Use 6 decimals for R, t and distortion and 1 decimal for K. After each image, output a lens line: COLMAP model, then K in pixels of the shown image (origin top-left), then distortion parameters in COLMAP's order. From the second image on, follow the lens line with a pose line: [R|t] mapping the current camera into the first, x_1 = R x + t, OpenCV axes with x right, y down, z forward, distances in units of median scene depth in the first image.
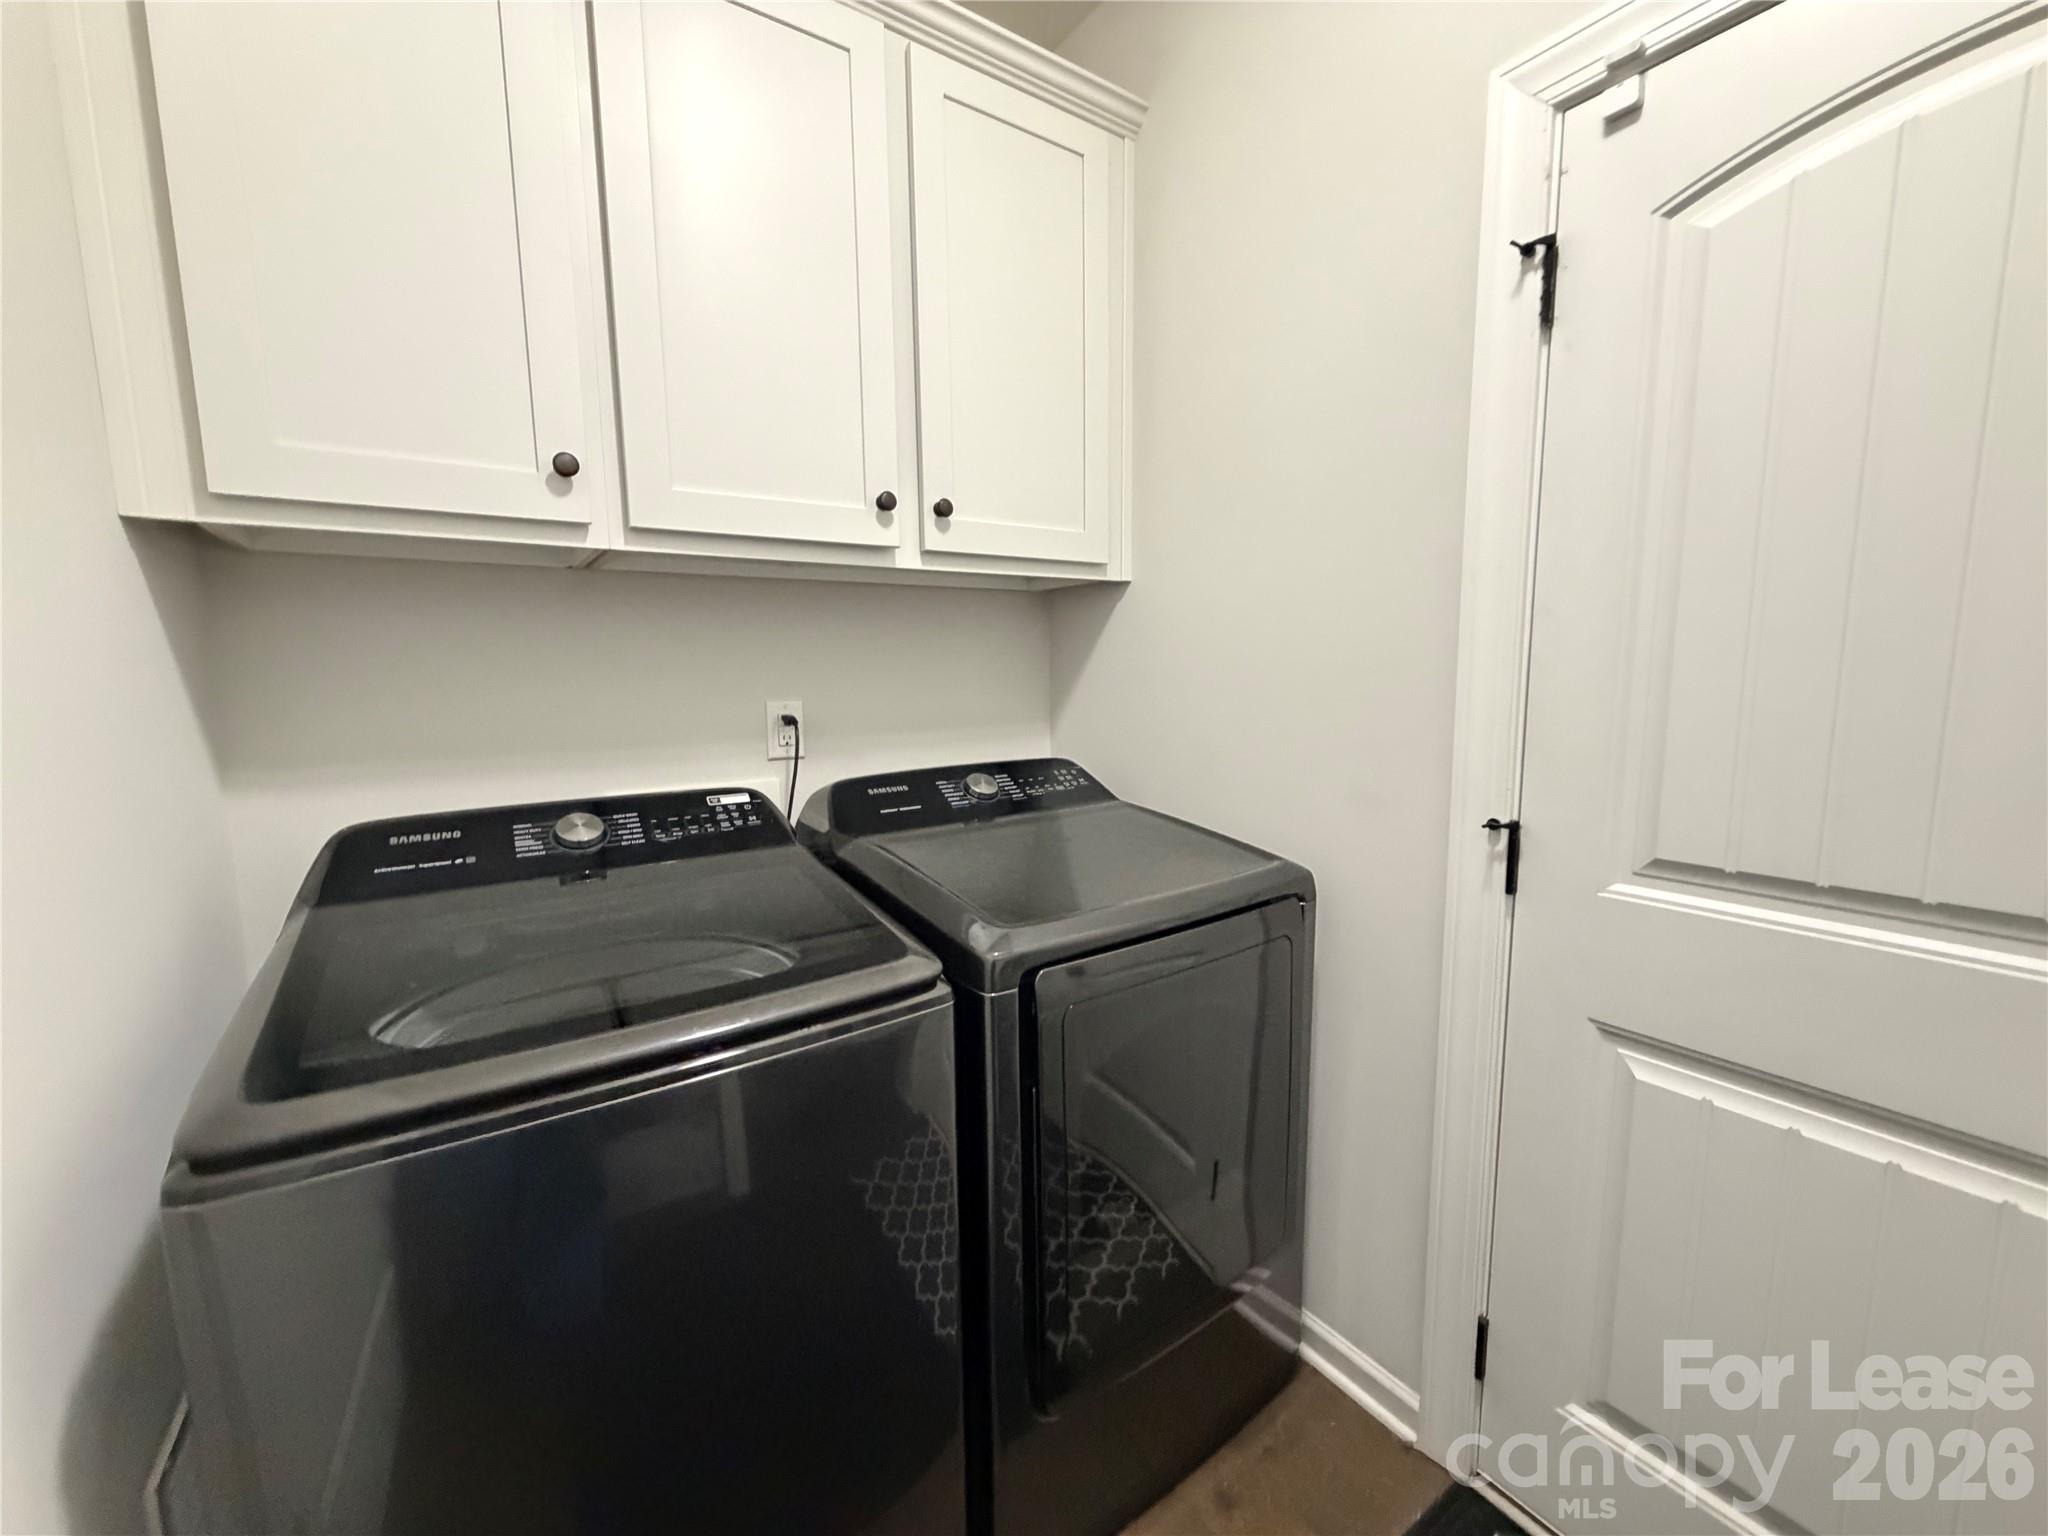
lens RADIAL K [[818.0, 0, 1019.3], [0, 818.0, 766.2], [0, 0, 1]] dist [0.001243, -0.000363]
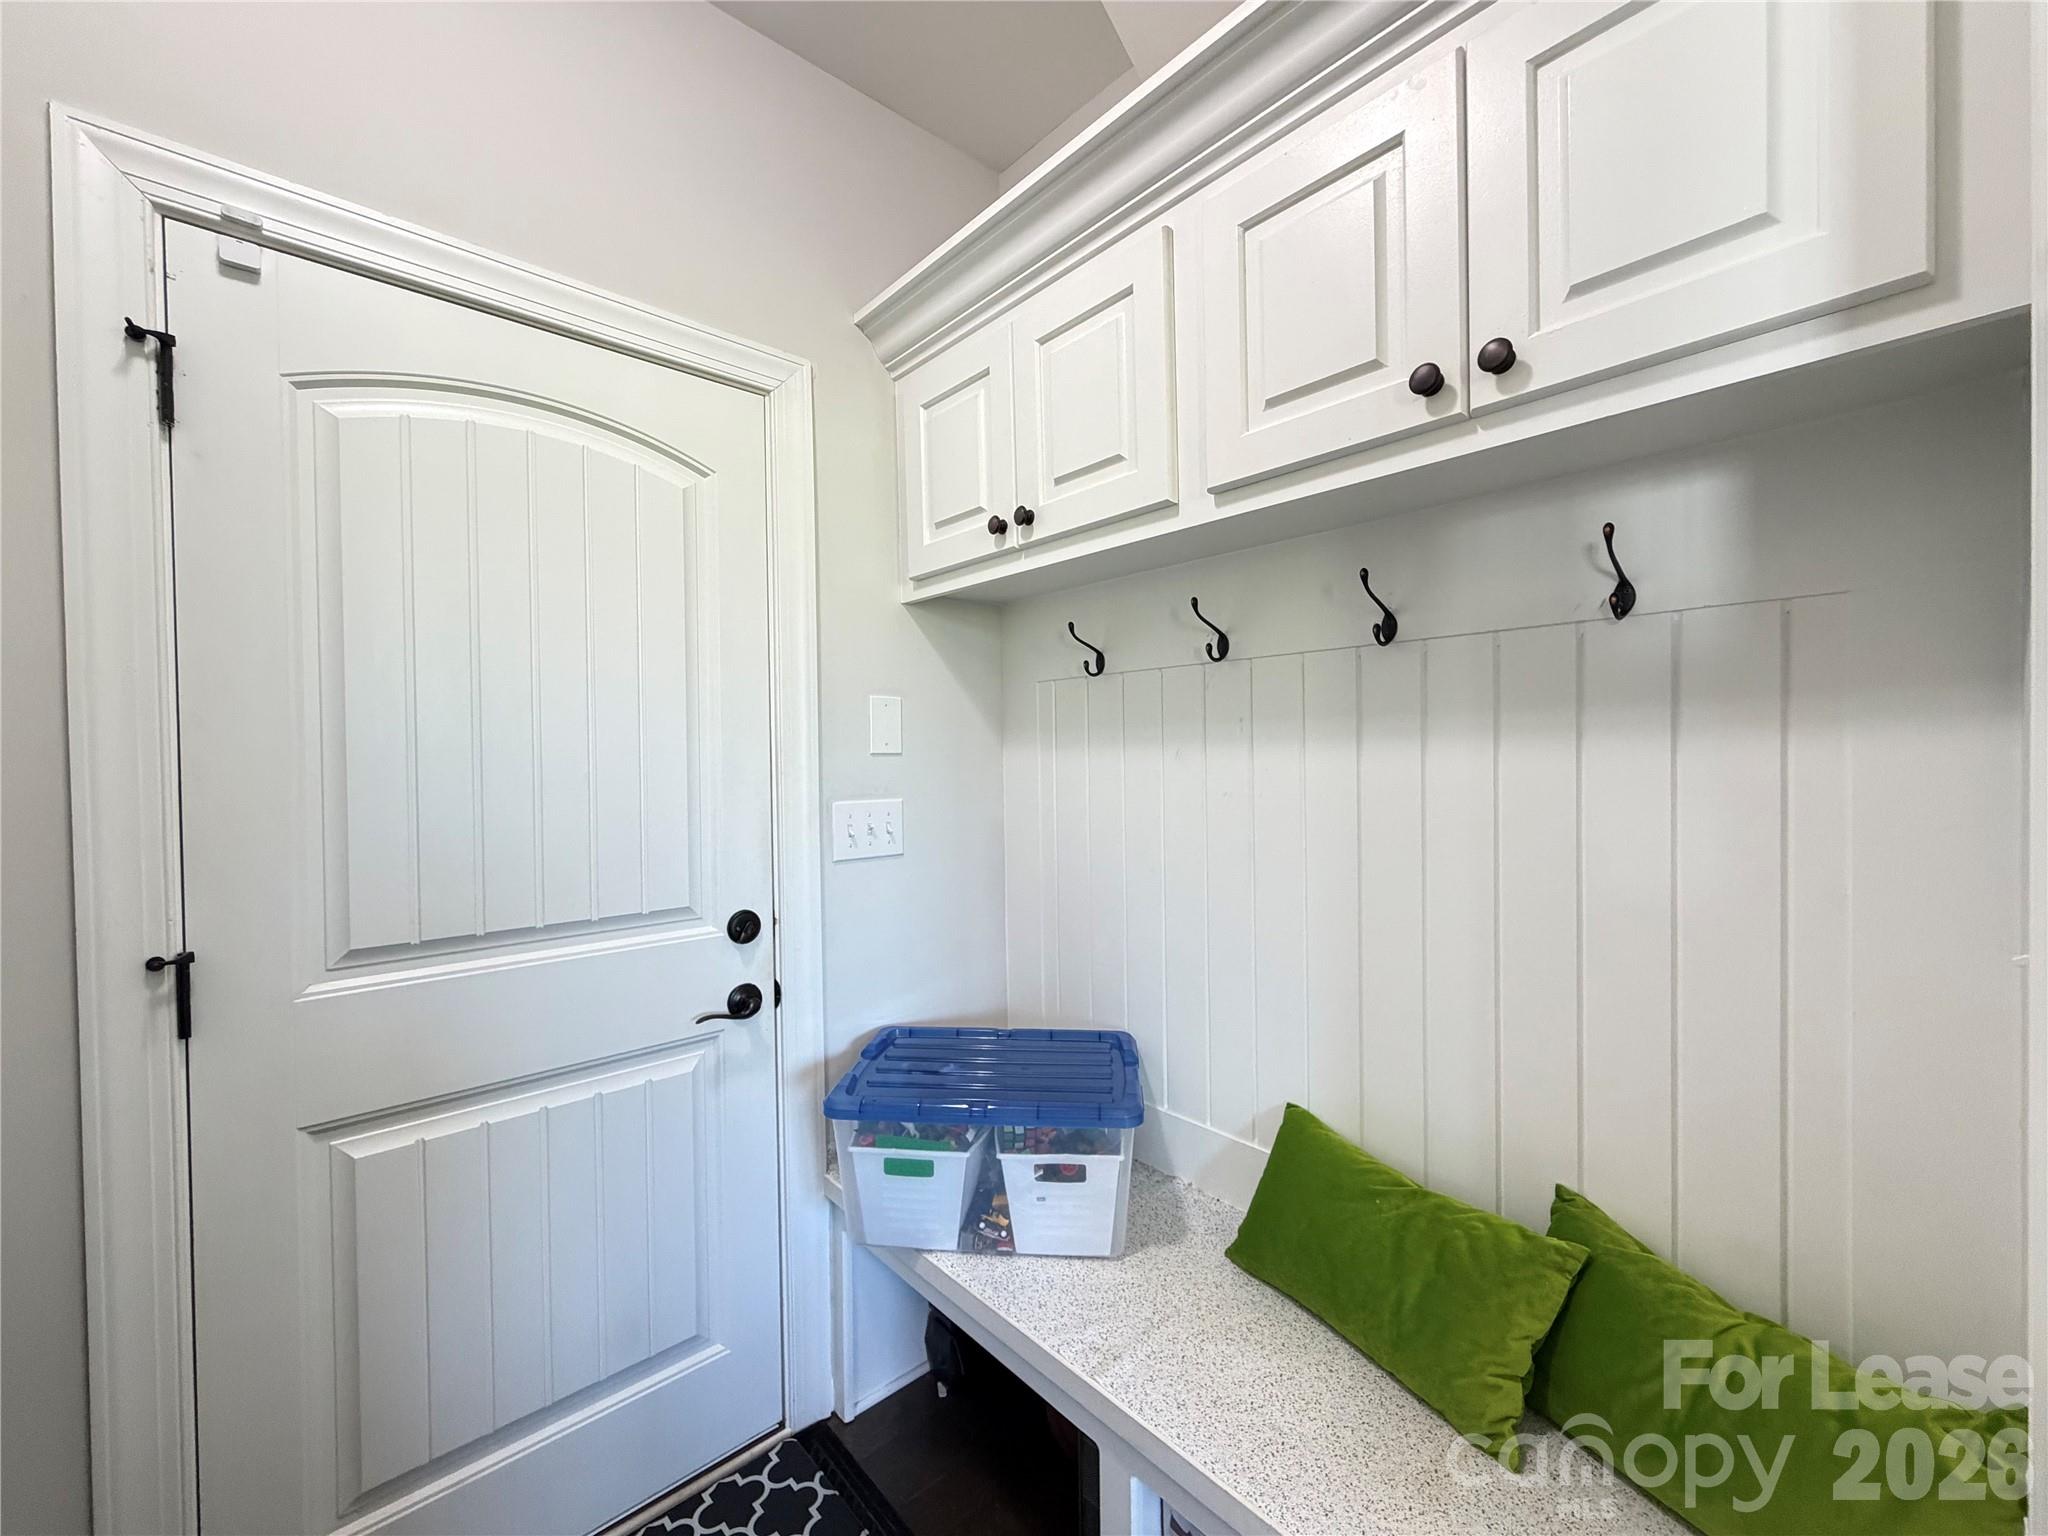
lens RADIAL K [[818.0, 0, 1020.0], [0, 818.0, 767.7], [0, 0, 1]] dist [0.001243, -0.000363]
pose [[-0.118637, -0.002367, 0.992935, -0.414993], [0.135137, 0.990654, 0.018508, -0.028786], [-0.983699, 0.136378, -0.117209, 0.196071]]
